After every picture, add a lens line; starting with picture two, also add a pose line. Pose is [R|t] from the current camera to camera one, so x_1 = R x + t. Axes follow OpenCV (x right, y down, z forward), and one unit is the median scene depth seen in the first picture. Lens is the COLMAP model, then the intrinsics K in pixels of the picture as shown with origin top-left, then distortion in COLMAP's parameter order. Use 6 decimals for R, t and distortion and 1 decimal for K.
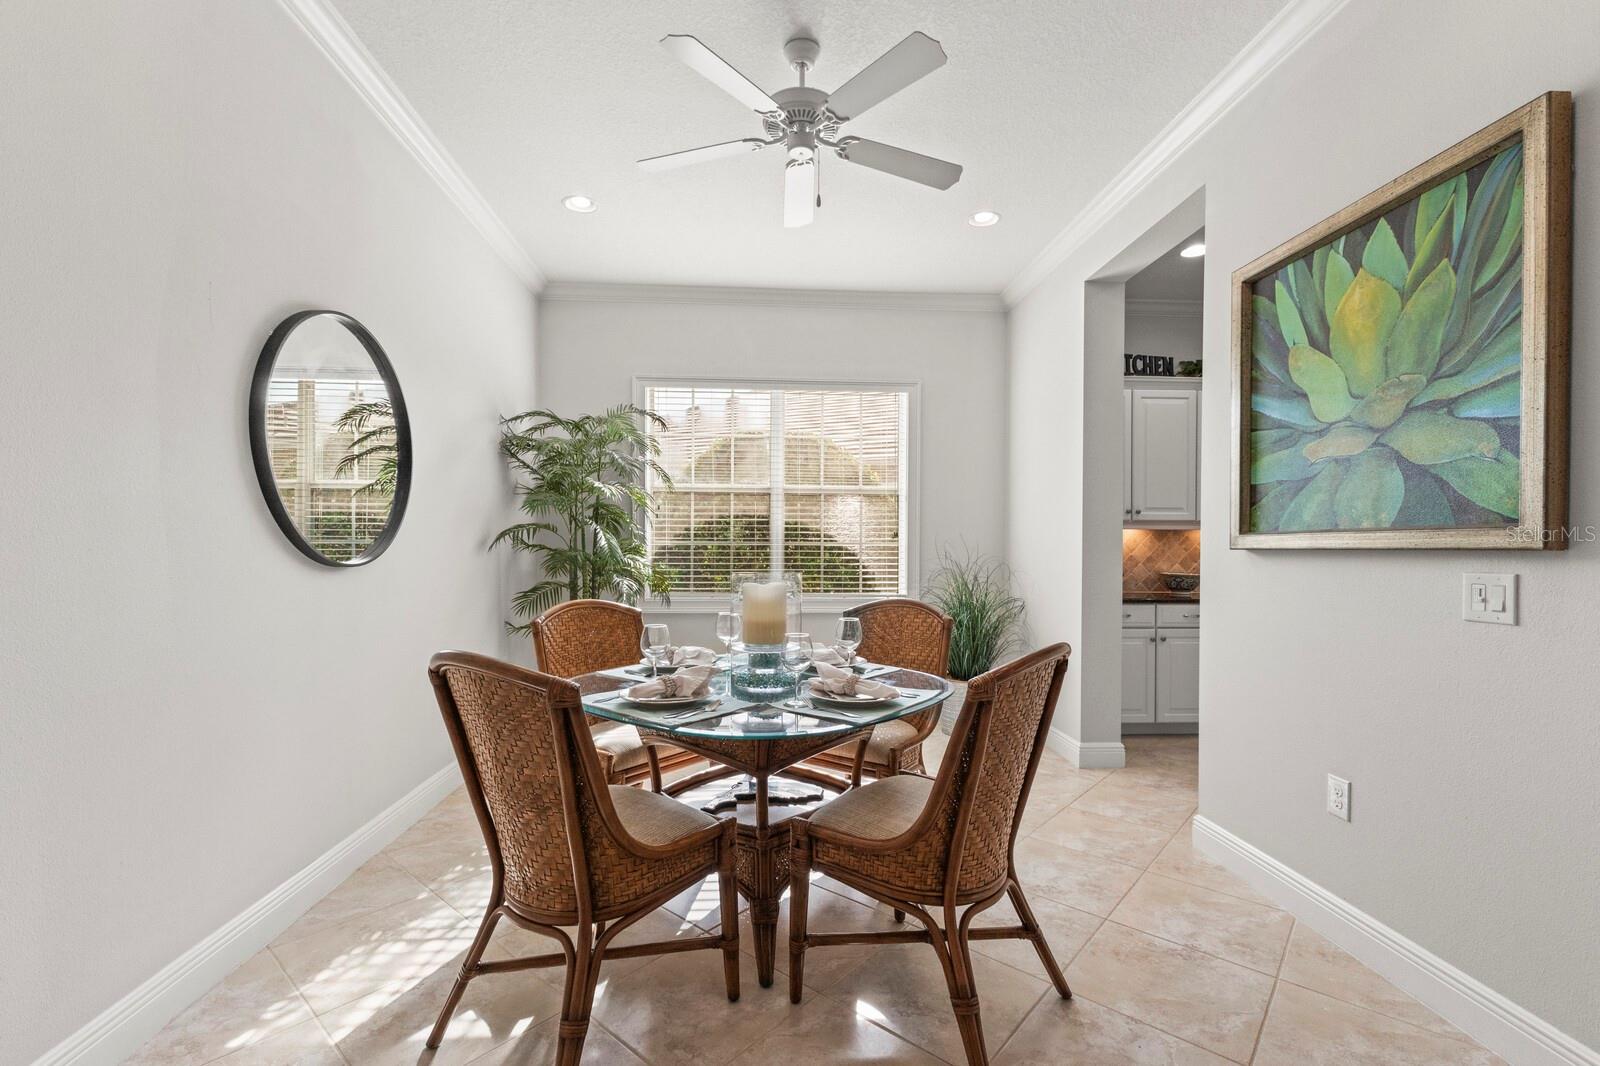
lens RADIAL K [[702.8, 0, 799.3], [0, 702.8, 543.9], [0, 0, 1]] dist [0.017830, -0.002336]
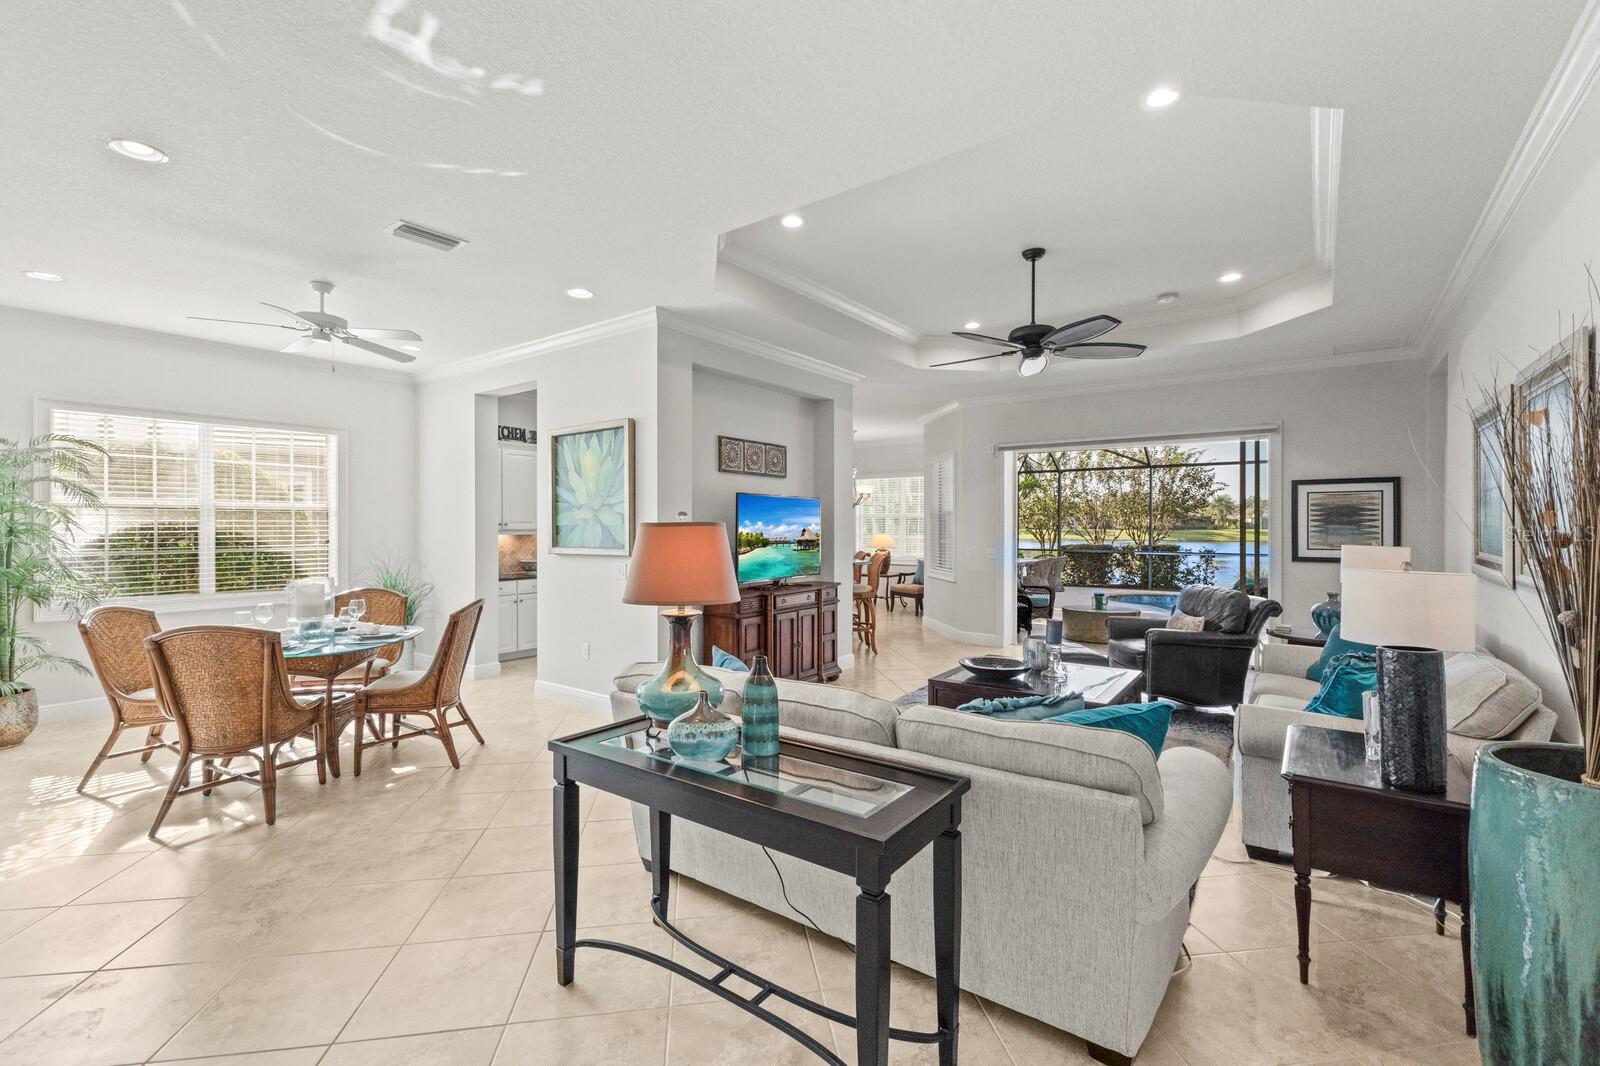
lens RADIAL K [[702.8, 0, 794.5], [0, 702.8, 526.8], [0, 0, 1]] dist [0.017830, -0.002336]
pose [[0.665175, -0.010570, 0.746613, -0.563332], [0.006210, 0.999944, 0.008623, -0.096525], [-0.746662, -0.001100, 0.665203, -1.116290]]
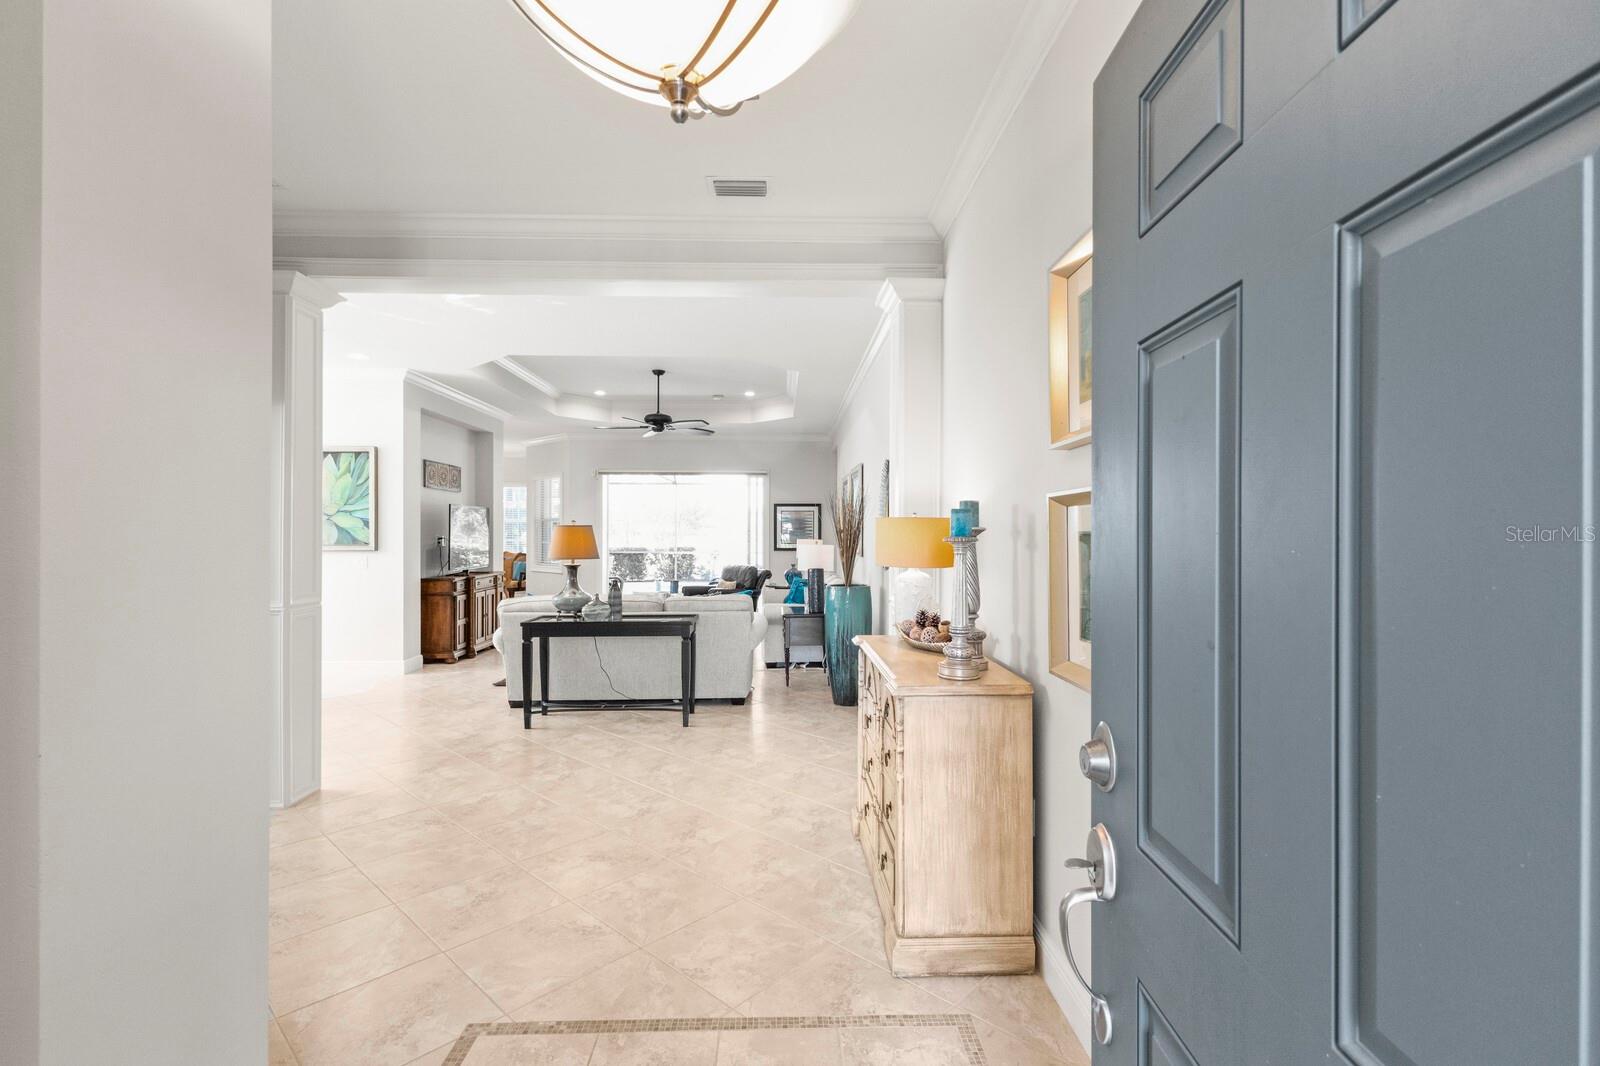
lens RADIAL K [[745.4, 0, 811.9], [0, 745.4, 531.0], [0, 0, 1]] dist [0.004525, 0.000245]
pose [[0.048184, -0.007701, 0.998809, -2.179668], [-0.001334, 0.999969, 0.007774, -0.096499], [-0.998838, -0.001707, 0.048172, -1.219389]]
